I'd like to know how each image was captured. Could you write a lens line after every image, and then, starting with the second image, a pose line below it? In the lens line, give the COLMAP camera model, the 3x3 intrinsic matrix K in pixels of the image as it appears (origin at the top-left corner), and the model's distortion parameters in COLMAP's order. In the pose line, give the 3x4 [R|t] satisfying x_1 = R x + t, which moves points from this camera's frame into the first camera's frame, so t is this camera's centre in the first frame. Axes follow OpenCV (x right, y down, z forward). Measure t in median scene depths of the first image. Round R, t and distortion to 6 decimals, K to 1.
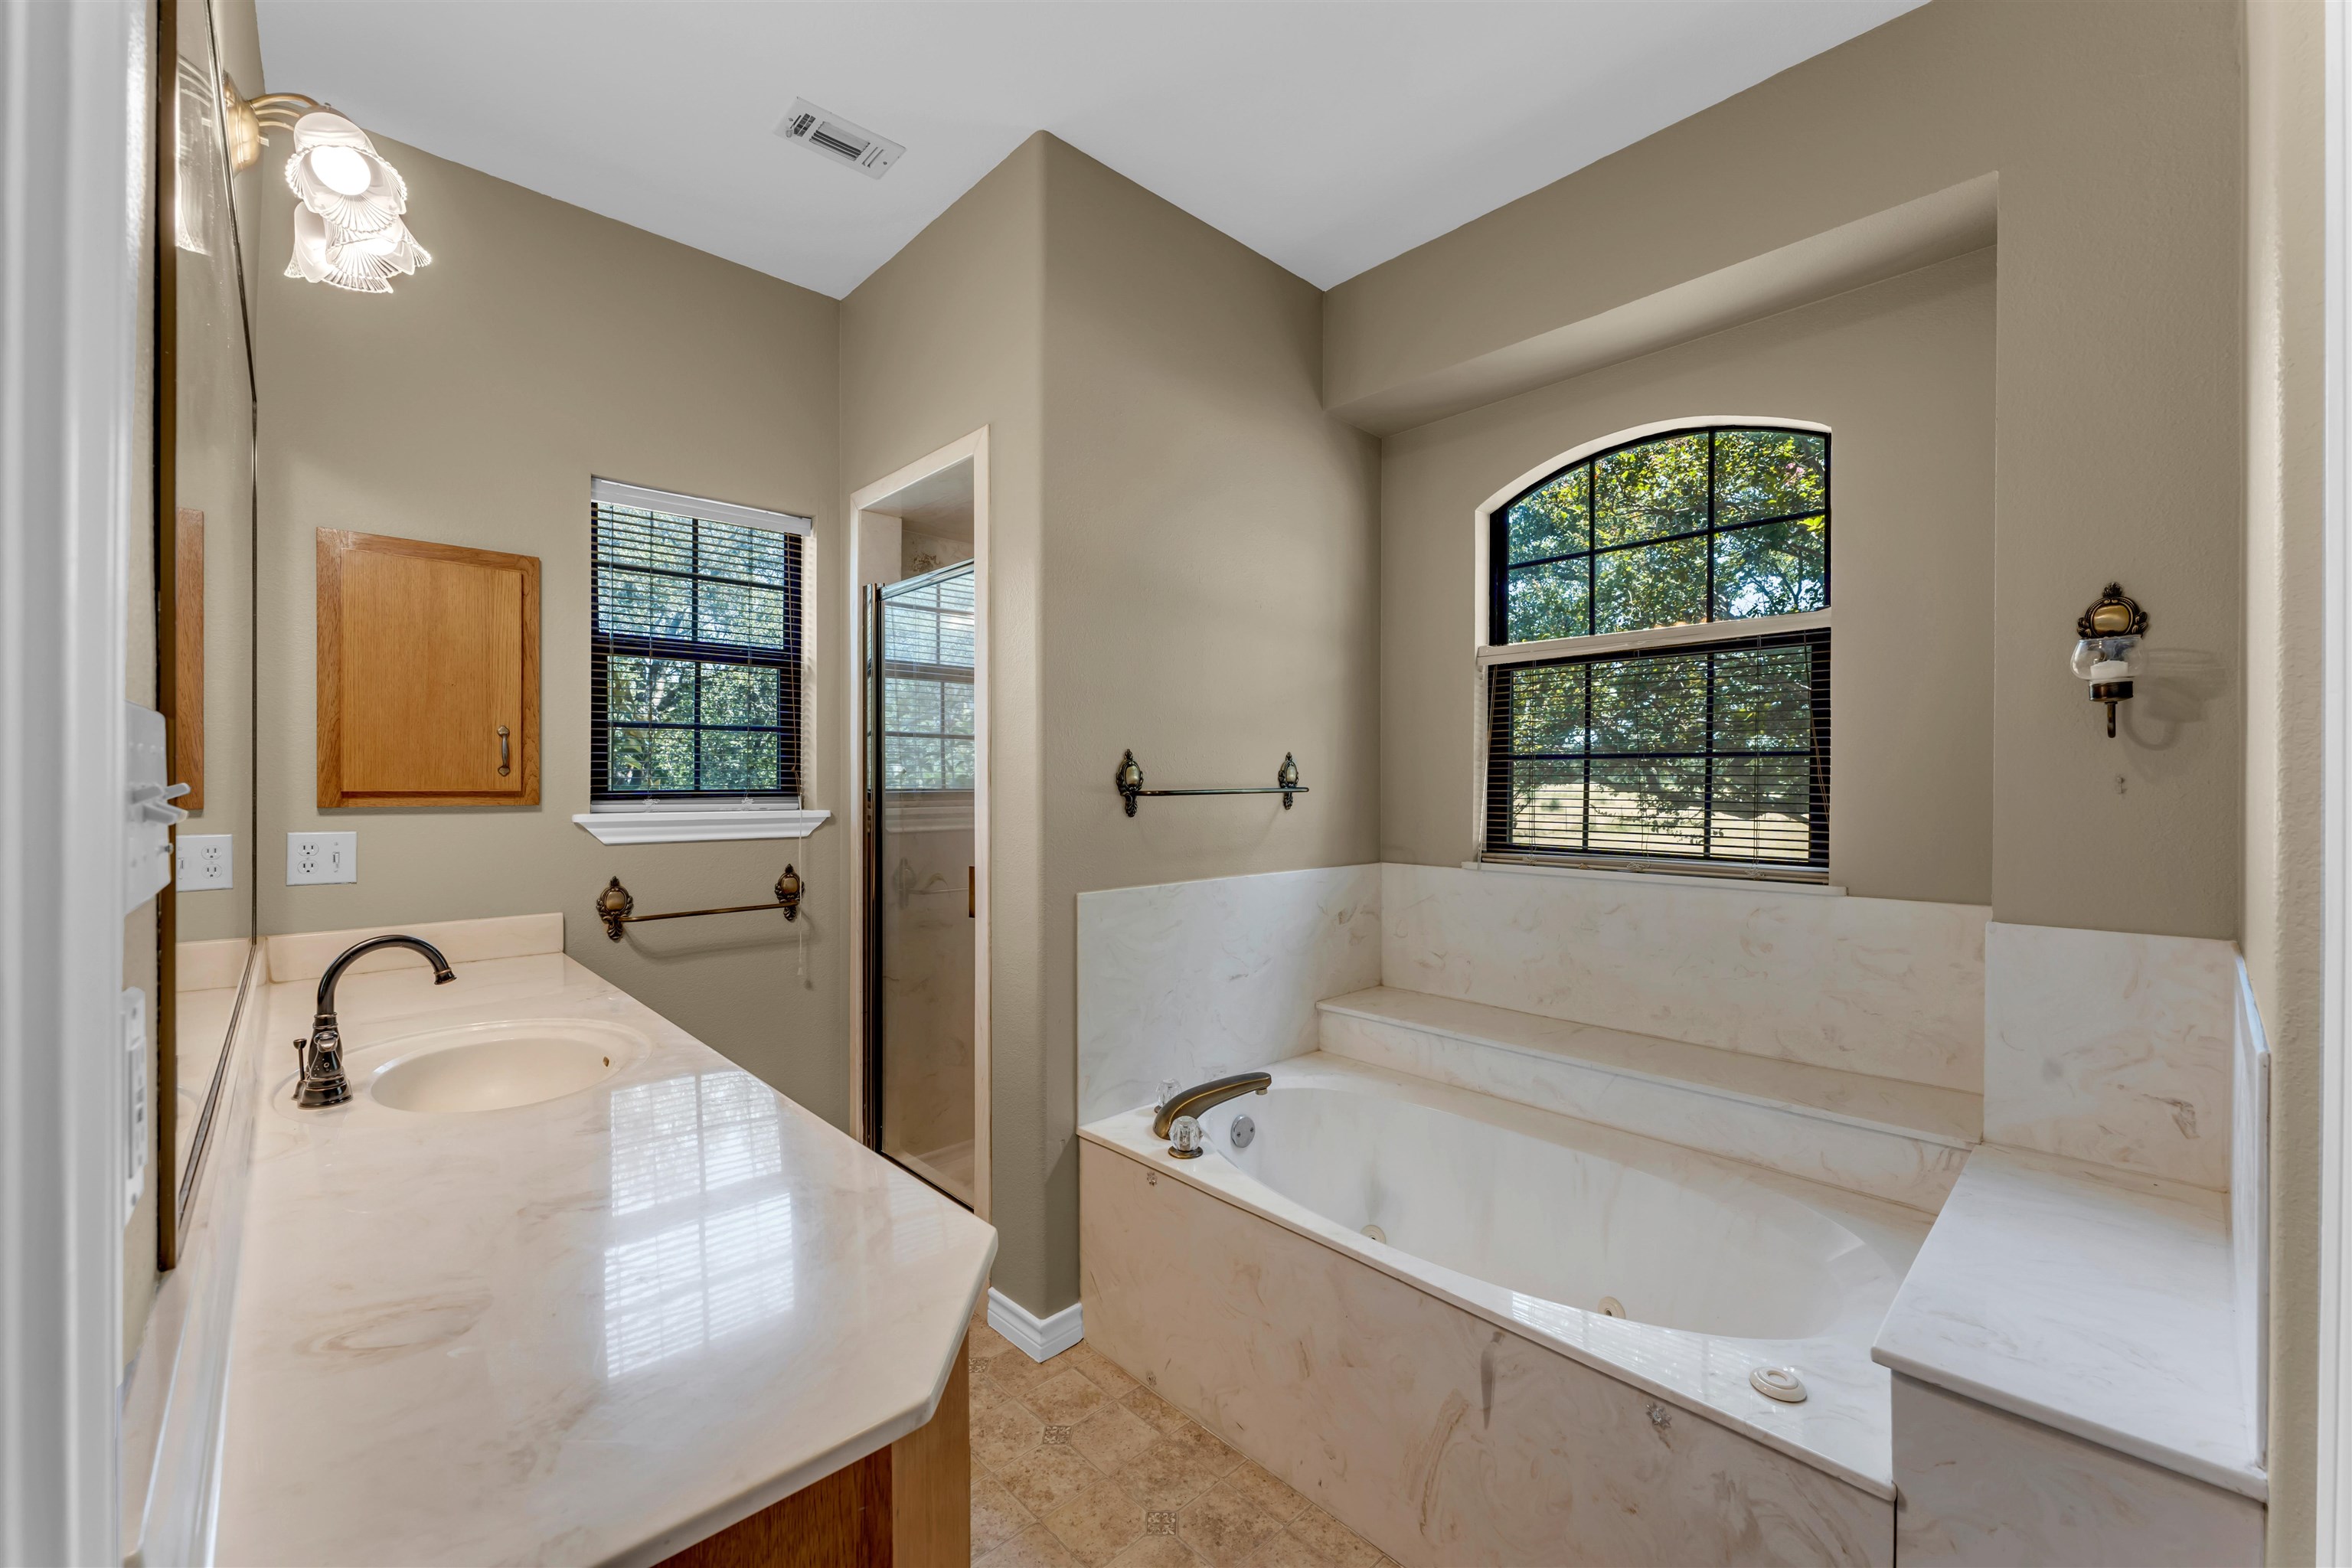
lens RADIAL K [[955.7, 0, 1165.5], [0, 955.7, 782.3], [0, 0, 1]] dist [0.001590, 0.000032]
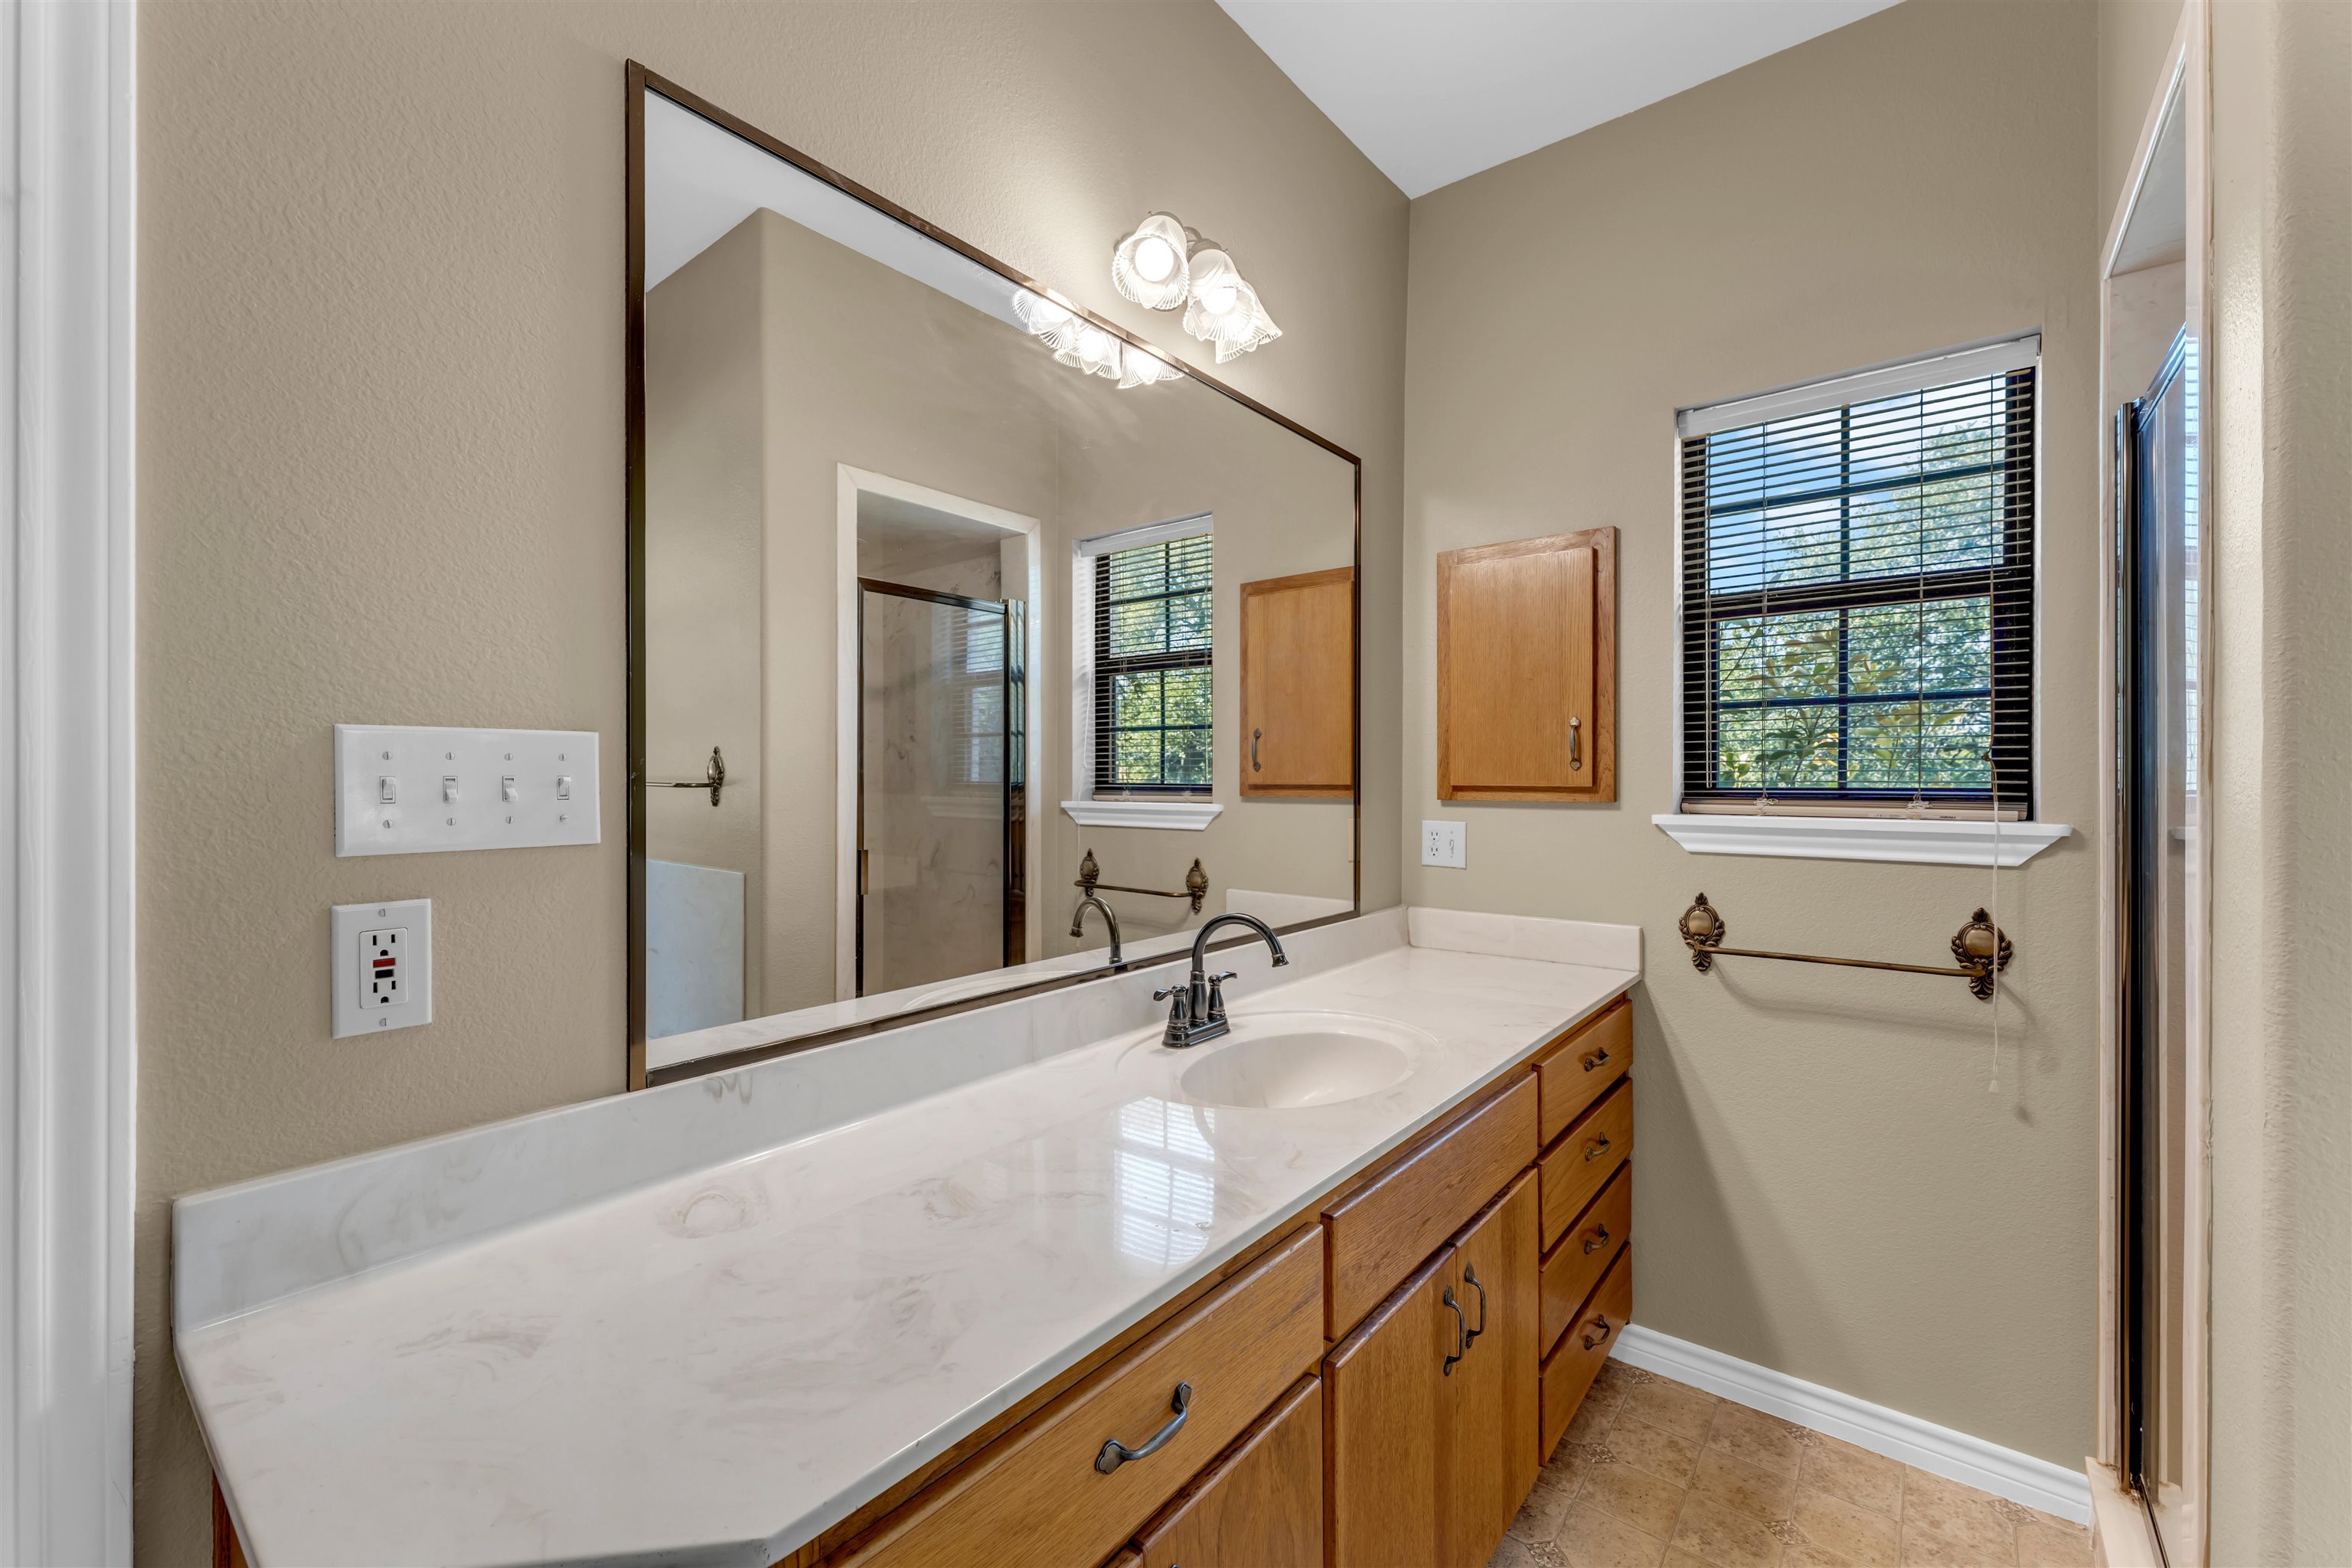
lens RADIAL K [[955.7, 0, 1165.2], [0, 955.7, 787.8], [0, 0, 1]] dist [0.001590, 0.000032]
pose [[0.147765, 0.009241, -0.988979, 0.156935], [-0.000608, 0.999957, 0.009253, 0.001828], [0.989022, -0.000766, 0.147765, 0.423388]]
